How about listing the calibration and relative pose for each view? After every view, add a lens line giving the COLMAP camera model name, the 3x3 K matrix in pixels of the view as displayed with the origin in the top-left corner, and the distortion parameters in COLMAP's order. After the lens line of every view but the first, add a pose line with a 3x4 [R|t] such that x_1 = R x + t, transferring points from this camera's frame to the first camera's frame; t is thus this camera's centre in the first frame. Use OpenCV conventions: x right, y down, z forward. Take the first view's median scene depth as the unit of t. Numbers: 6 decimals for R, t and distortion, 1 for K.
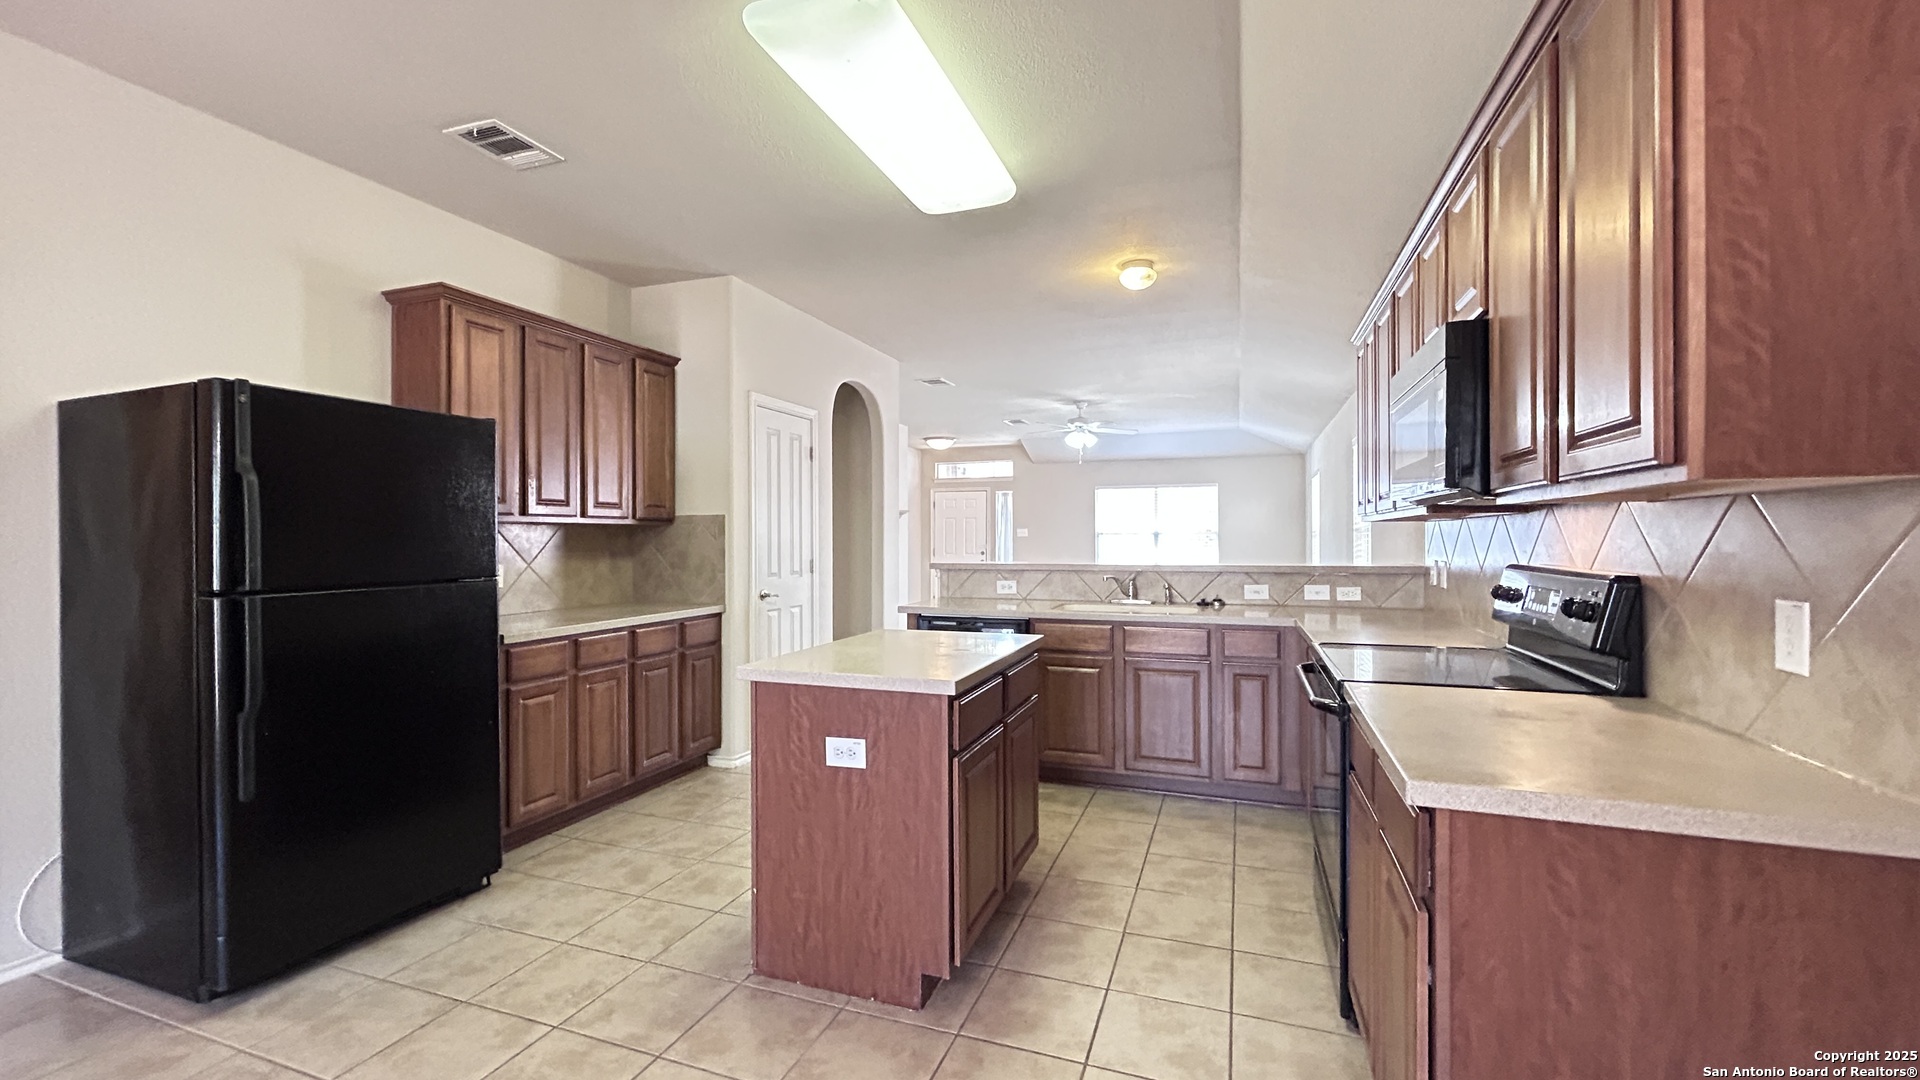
lens RADIAL K [[767.3, 0, 958.1], [0, 767.3, 543.5], [0, 0, 1]] dist [0.002280, 0.001156]
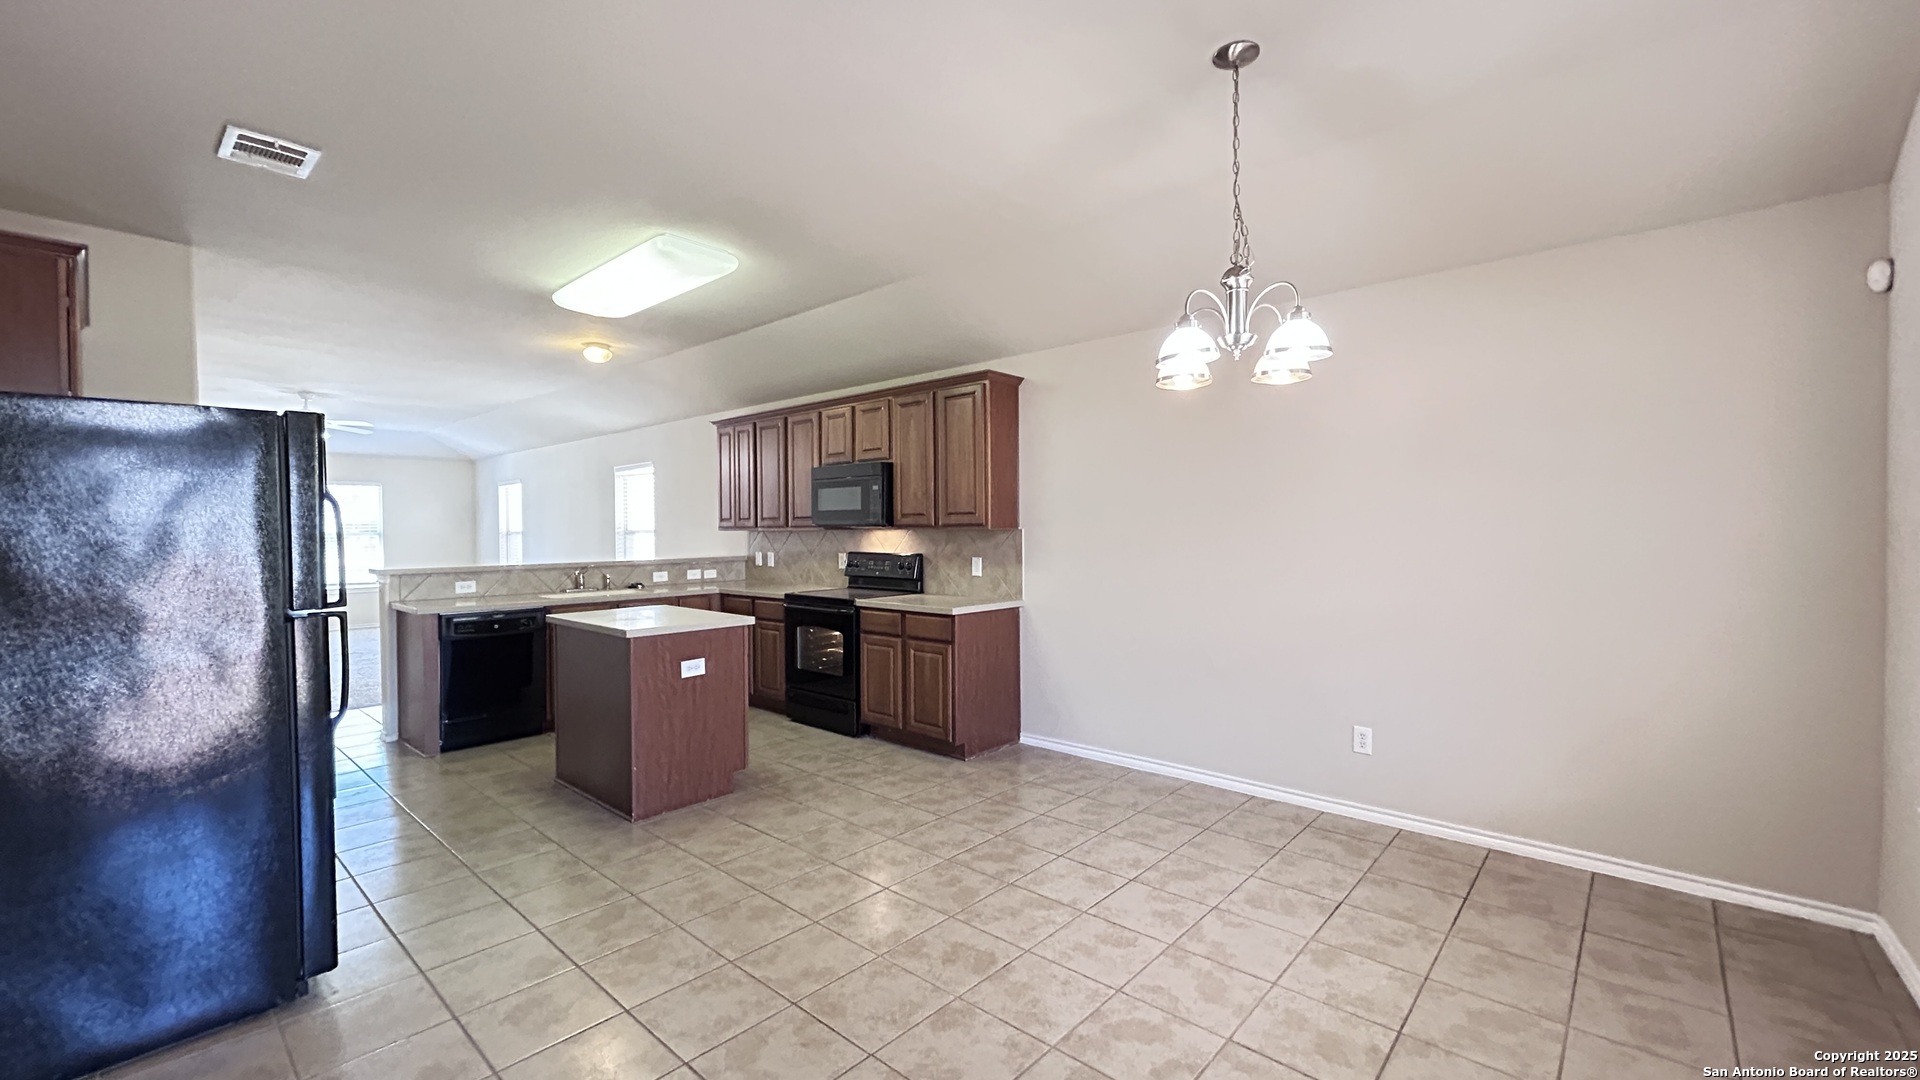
lens RADIAL K [[767.3, 0, 960.6], [0, 767.3, 546.0], [0, 0, 1]] dist [0.002280, 0.001156]
pose [[0.377556, -0.022226, 0.925720, -0.898654], [0.013659, 0.999737, 0.018433, -0.019385], [-0.925886, 0.005686, 0.377760, -0.141437]]
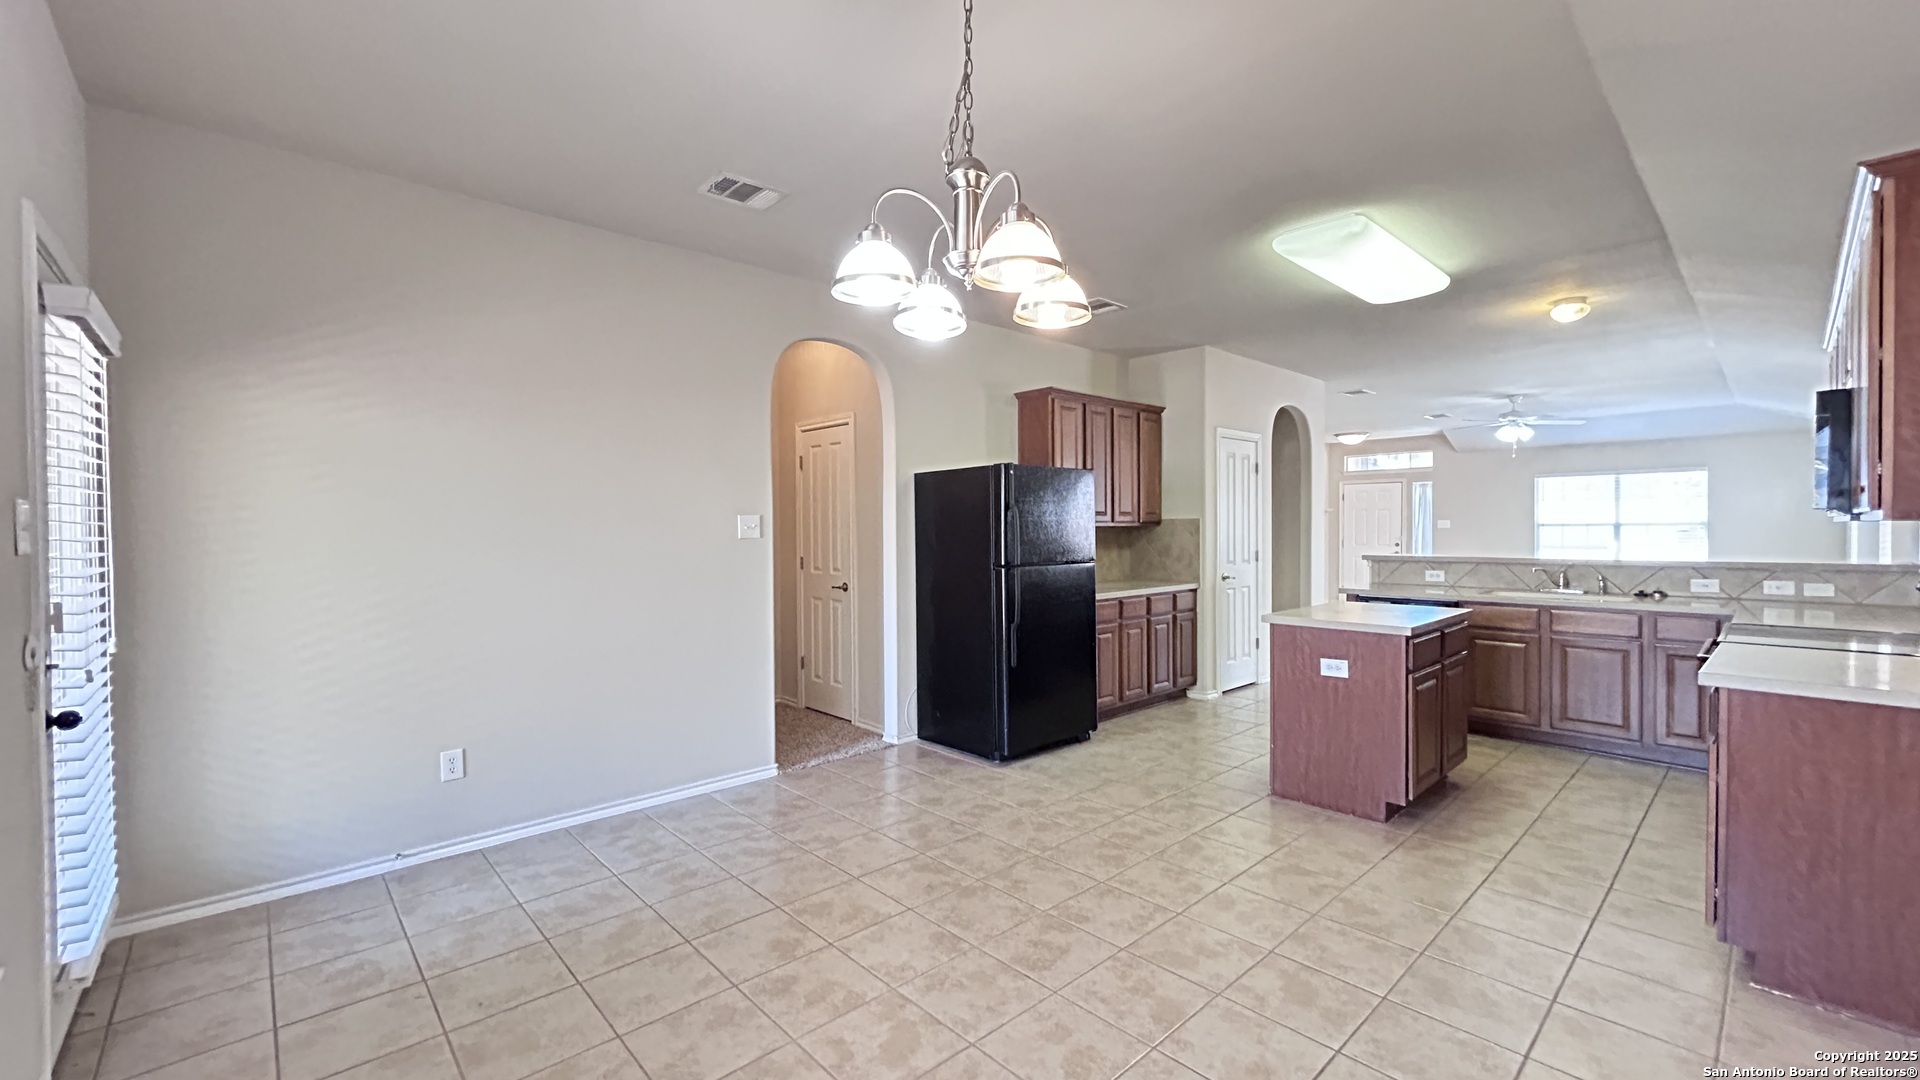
lens RADIAL K [[767.3, 0, 967.3], [0, 767.3, 540.6], [0, 0, 1]] dist [0.002280, 0.001156]
pose [[0.893521, 0.004915, -0.448995, -0.063921], [0.000510, 0.999928, 0.011961, -0.016489], [0.449022, -0.010917, 0.893454, -0.505274]]
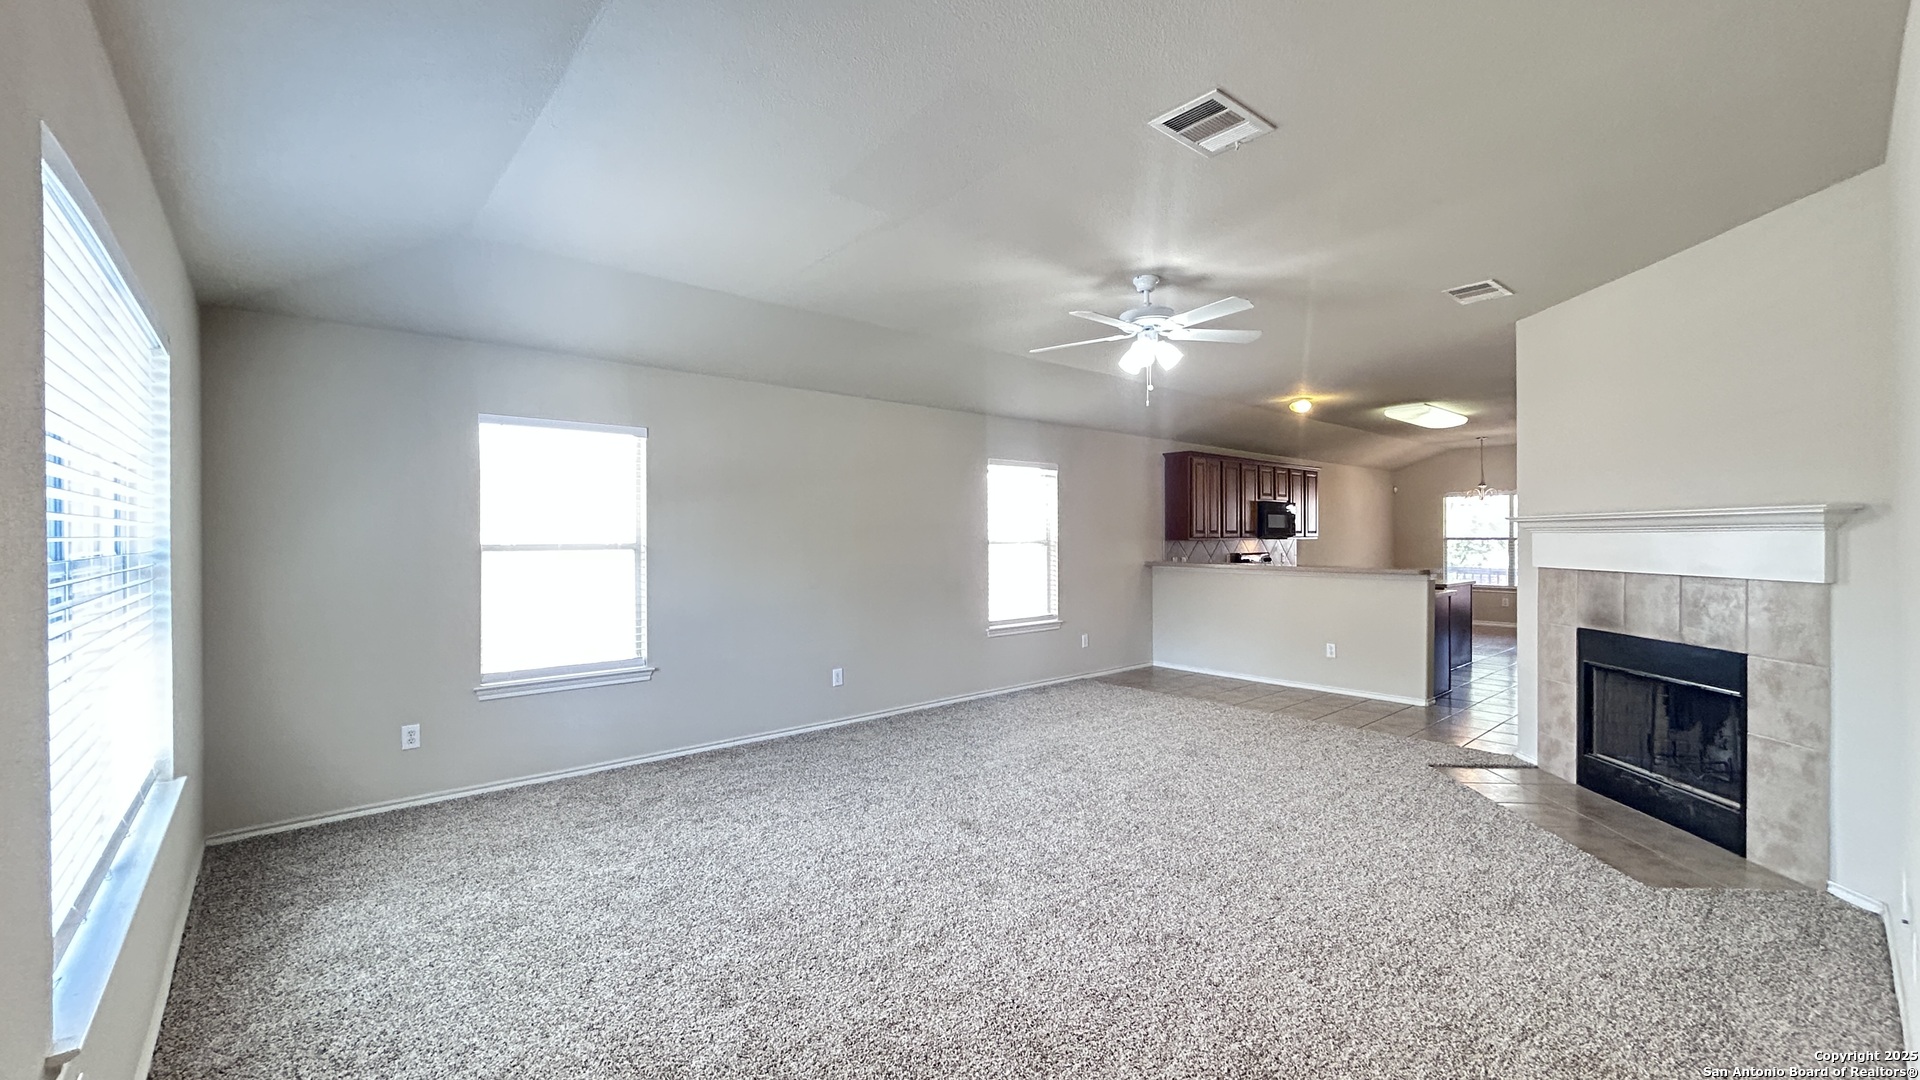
lens RADIAL K [[767.3, 0, 970.5], [0, 767.3, 537.9], [0, 0, 1]] dist [0.002280, 0.001156]
pose [[-0.877326, 0.006695, 0.479849, 0.034304], [0.011487, 0.999909, 0.007052, -0.057964], [-0.479758, 0.011699, -0.877323, 3.371670]]
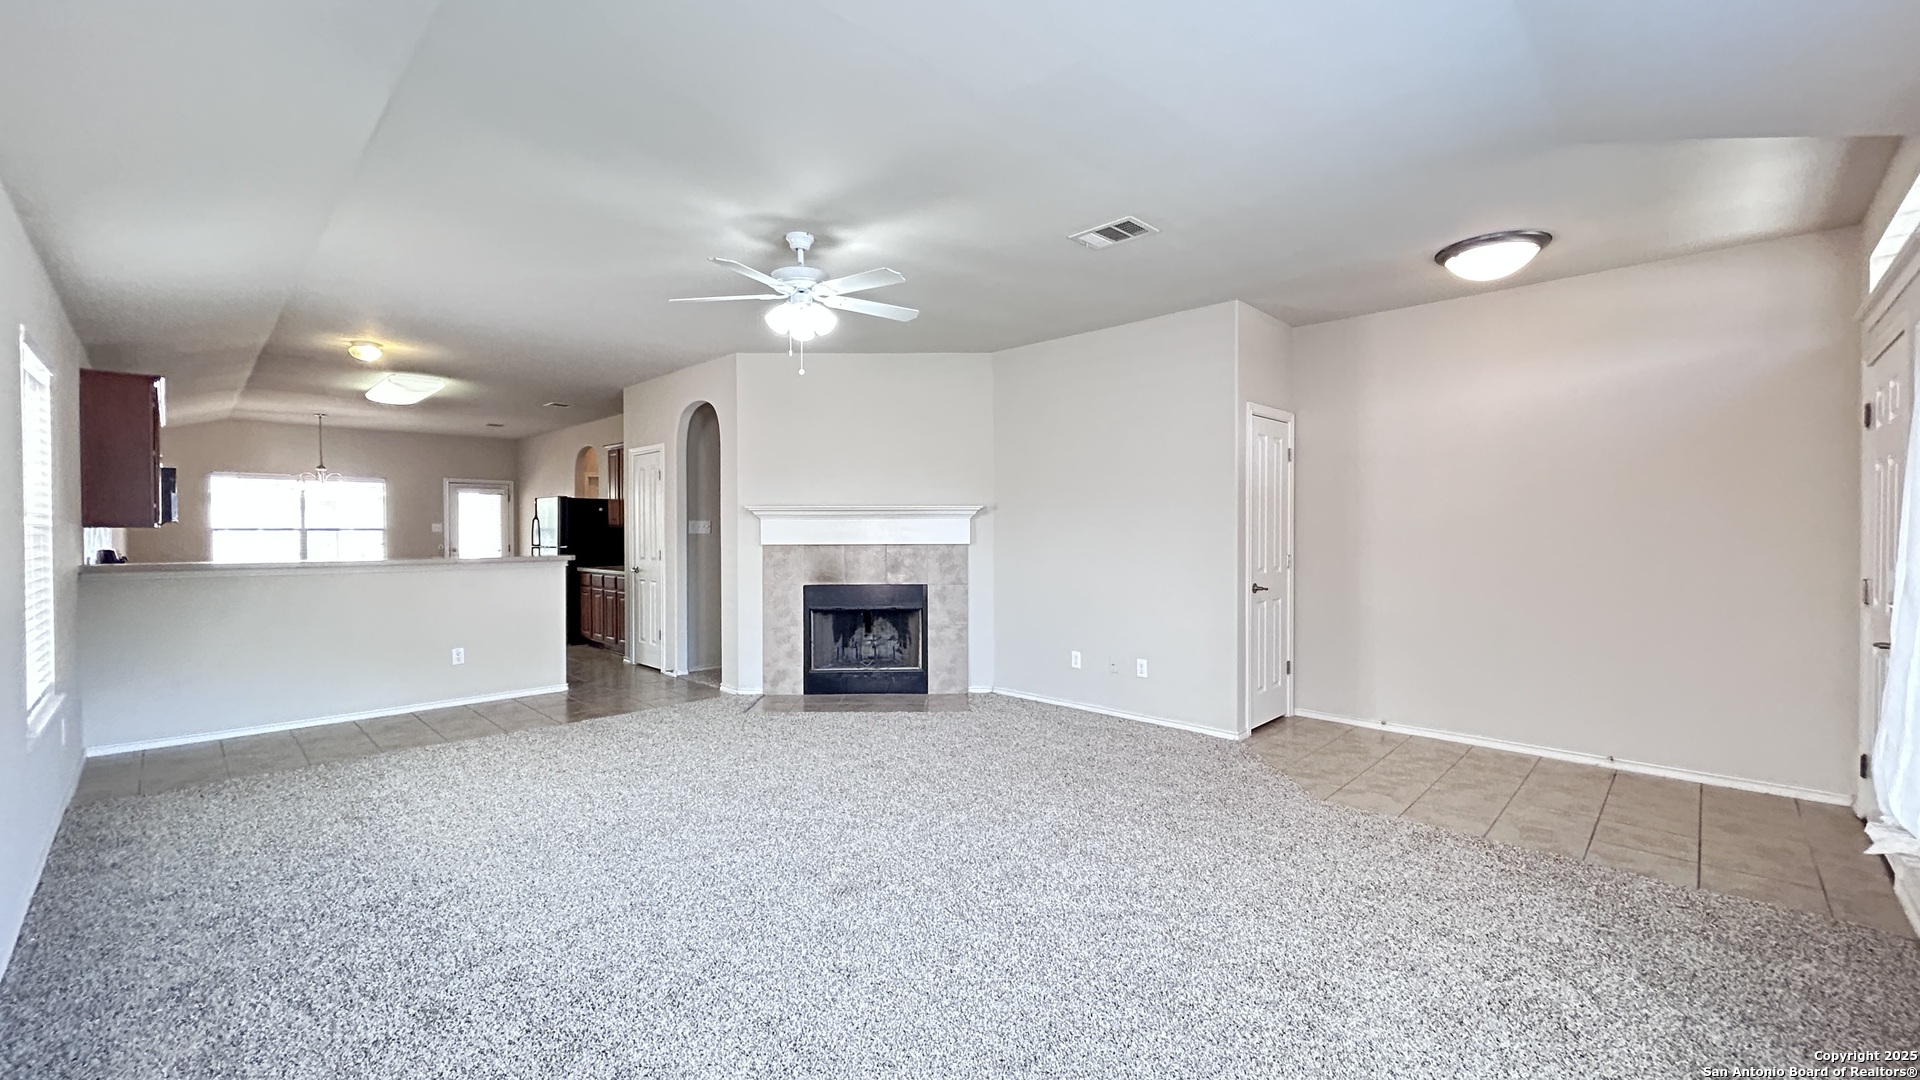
lens RADIAL K [[767.3, 0, 950.6], [0, 767.3, 537.4], [0, 0, 1]] dist [0.002280, 0.001156]
pose [[-0.428316, 0.017836, -0.903453, 1.198066], [-0.002051, 0.999783, 0.020710, -0.041570], [0.903626, 0.010724, -0.428187, 2.894269]]
